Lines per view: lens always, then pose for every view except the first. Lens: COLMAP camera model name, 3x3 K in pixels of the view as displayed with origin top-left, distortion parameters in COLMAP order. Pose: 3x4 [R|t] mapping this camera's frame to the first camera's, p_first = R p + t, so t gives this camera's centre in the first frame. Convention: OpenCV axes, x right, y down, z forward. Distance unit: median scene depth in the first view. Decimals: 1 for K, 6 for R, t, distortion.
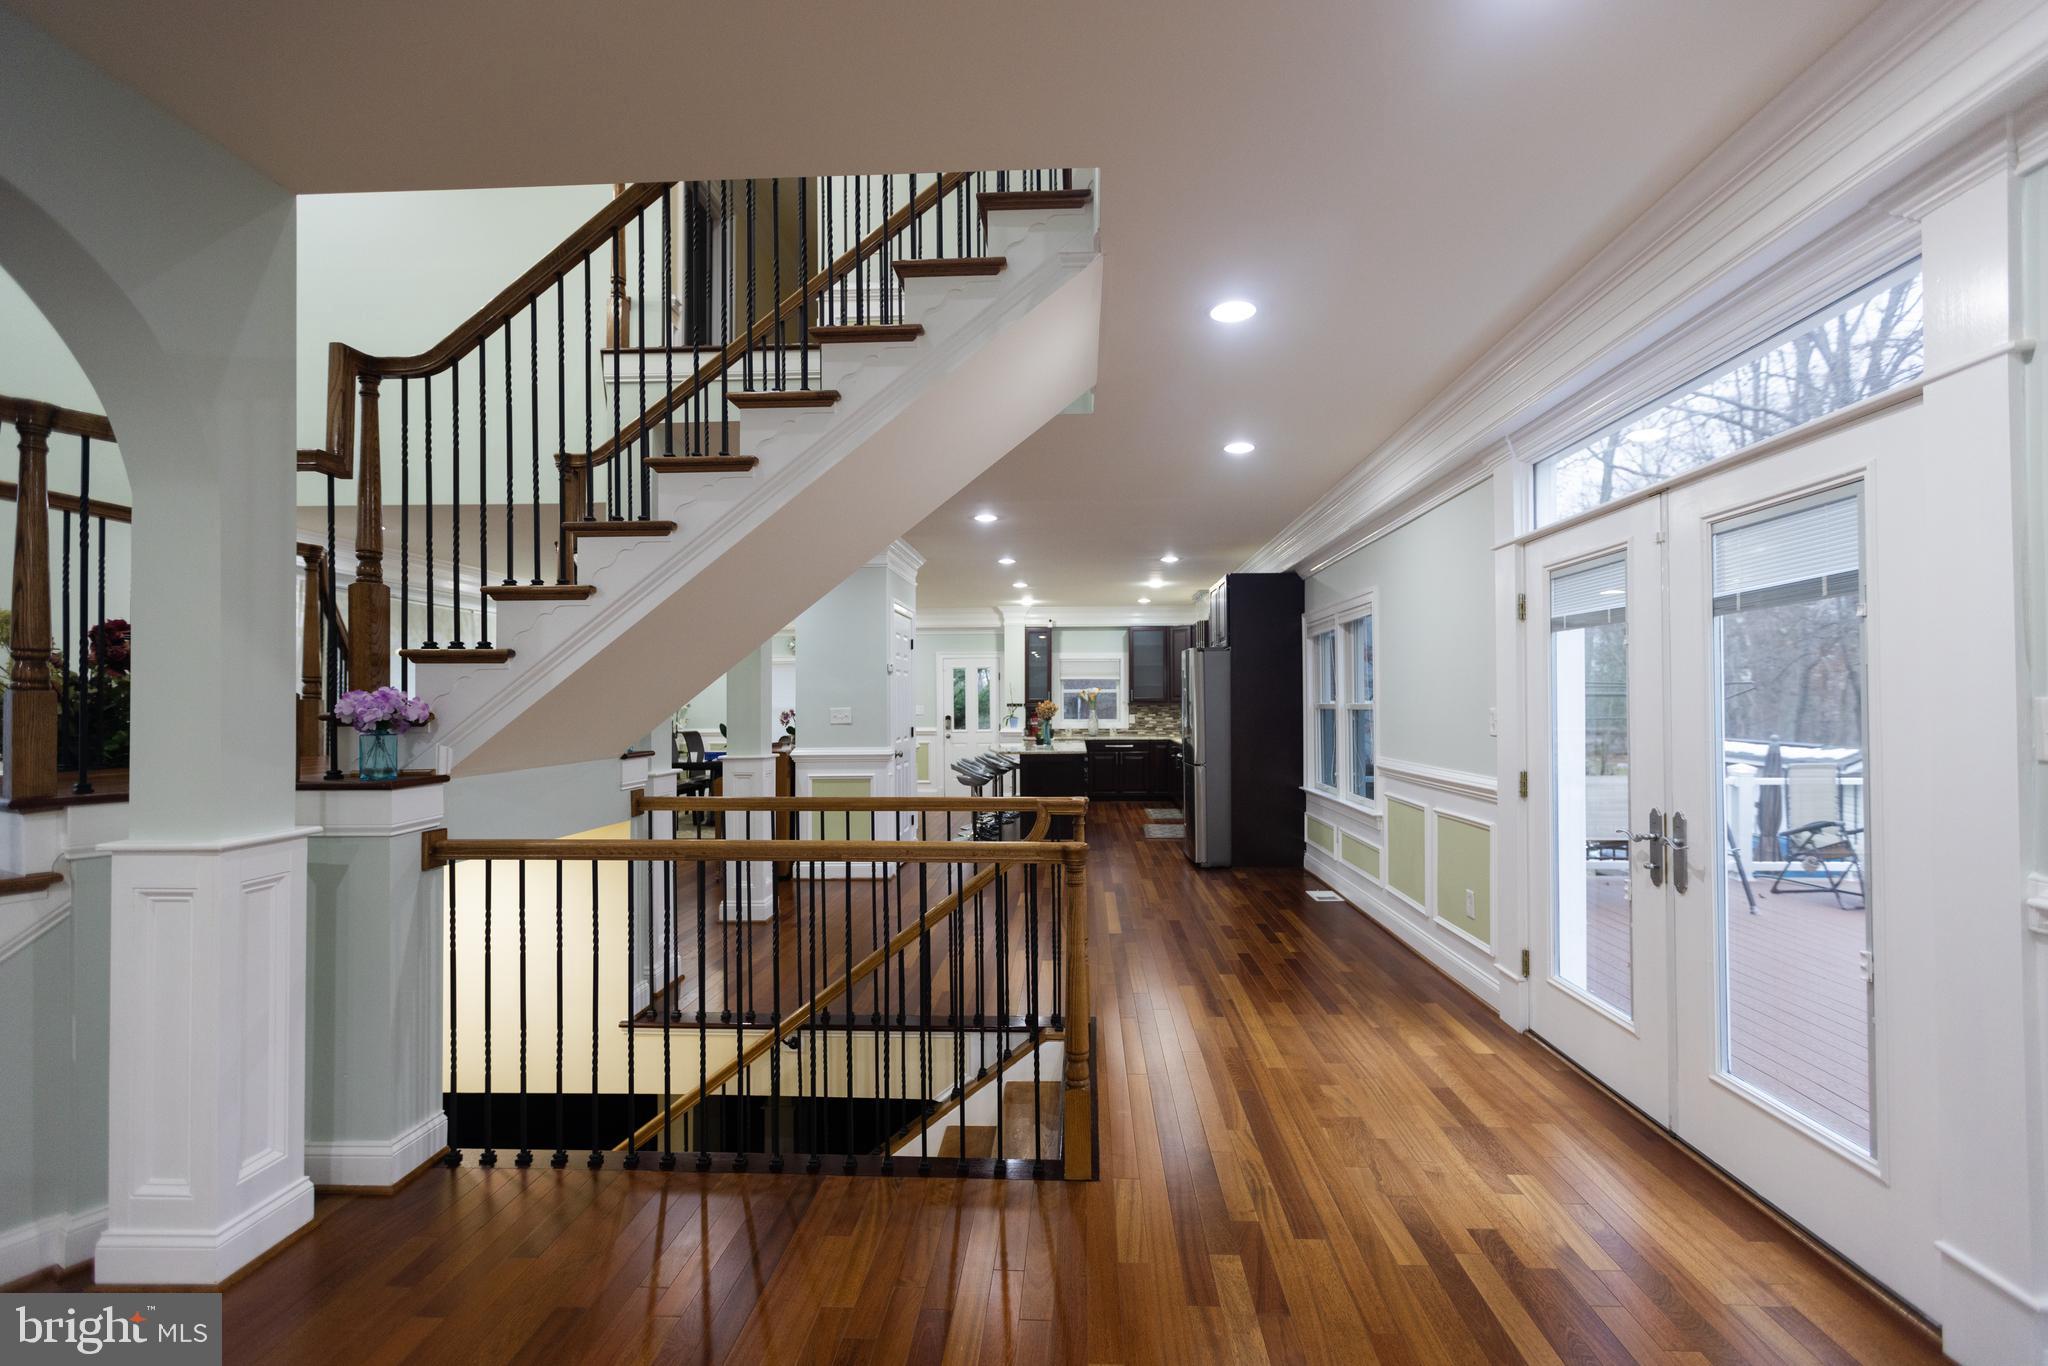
lens RADIAL K [[897.0, 0, 1038.9], [0, 897.0, 694.0], [0, 0, 1]] dist [-0.014011, -0.001393]
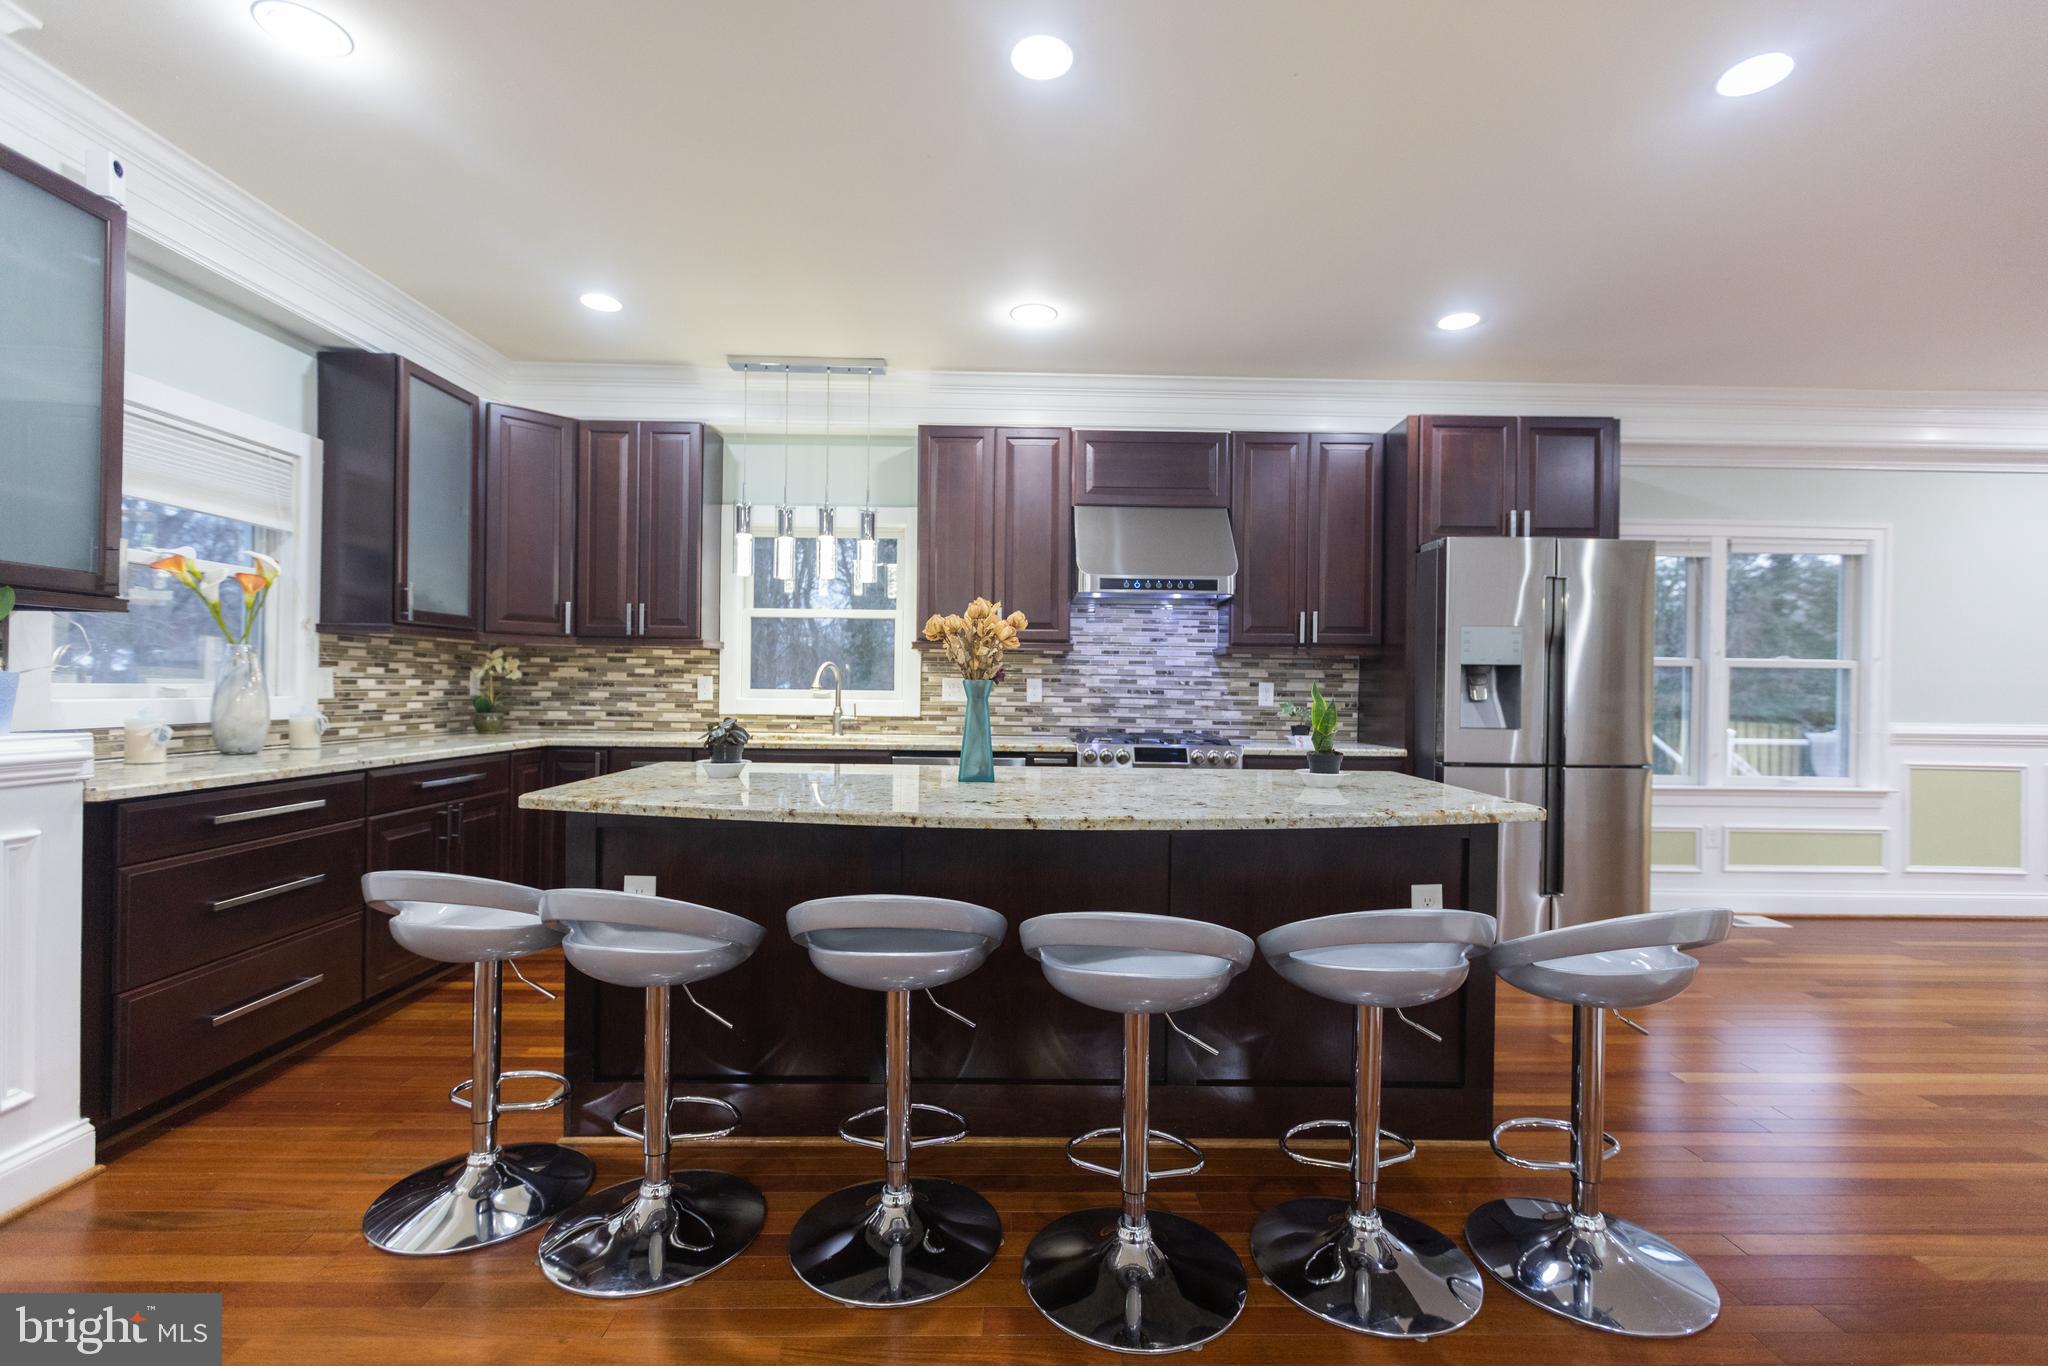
lens RADIAL K [[897.0, 0, 1033.9], [0, 897.0, 691.1], [0, 0, 1]] dist [-0.014011, -0.001393]
pose [[-0.063928, -0.001832, 0.997953, -0.185283], [-0.022953, 0.999736, 0.000365, 0.025328], [-0.997691, -0.022883, -0.063953, 0.806145]]
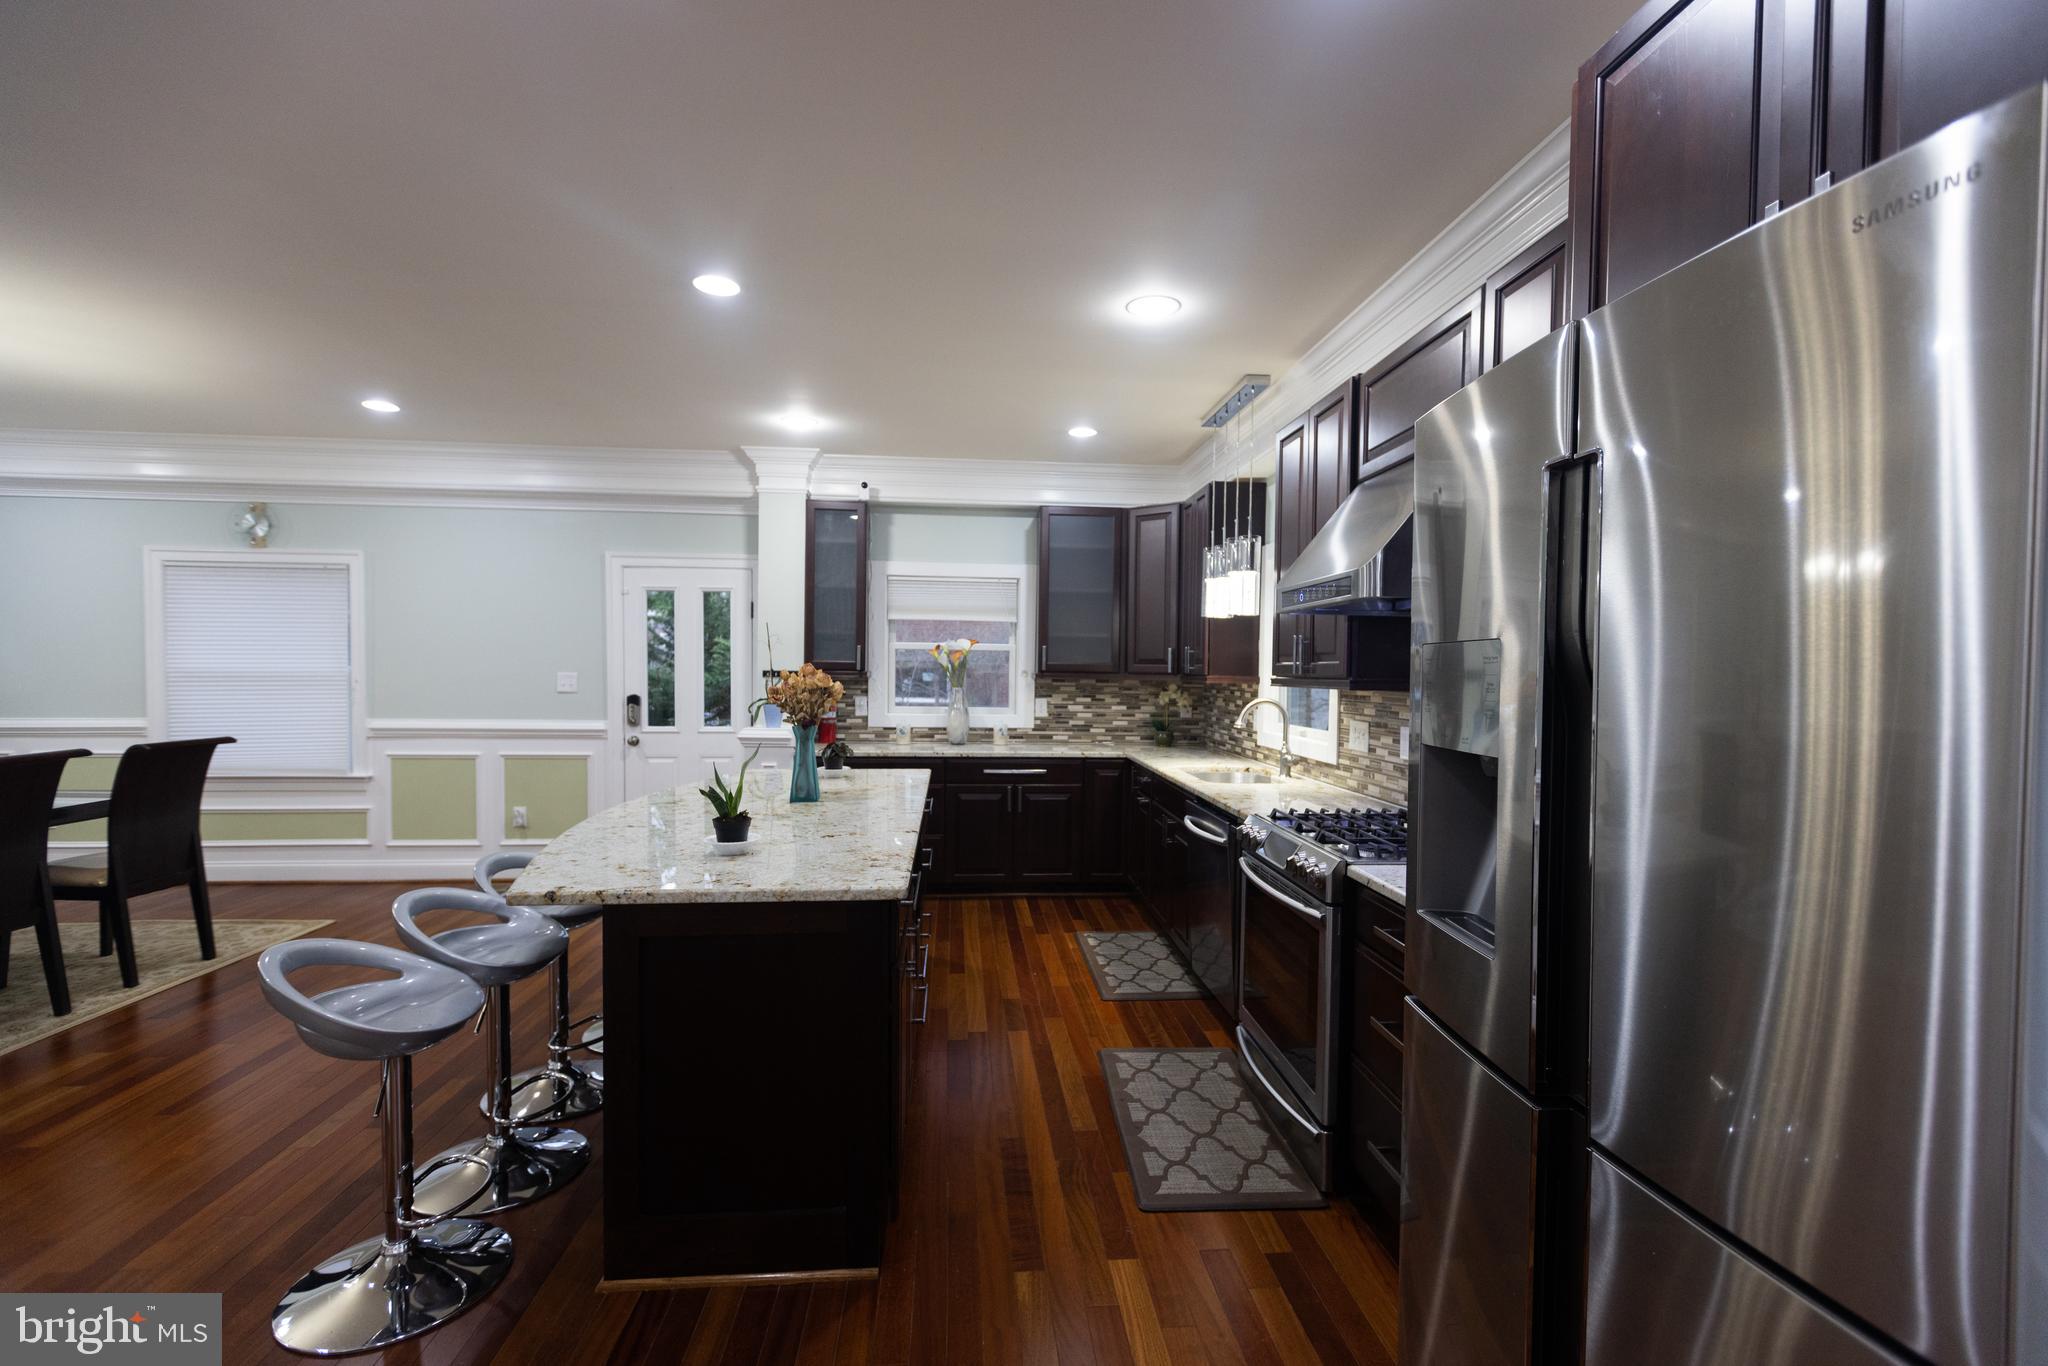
lens RADIAL K [[897.0, 0, 1040.1], [0, 897.0, 689.8], [0, 0, 1]] dist [-0.014011, -0.001393]
pose [[0.990507, 0.013911, 0.136757, 0.039394], [-0.018483, 0.999310, 0.032216, 0.003342], [-0.136215, -0.034438, 0.990081, 0.540881]]
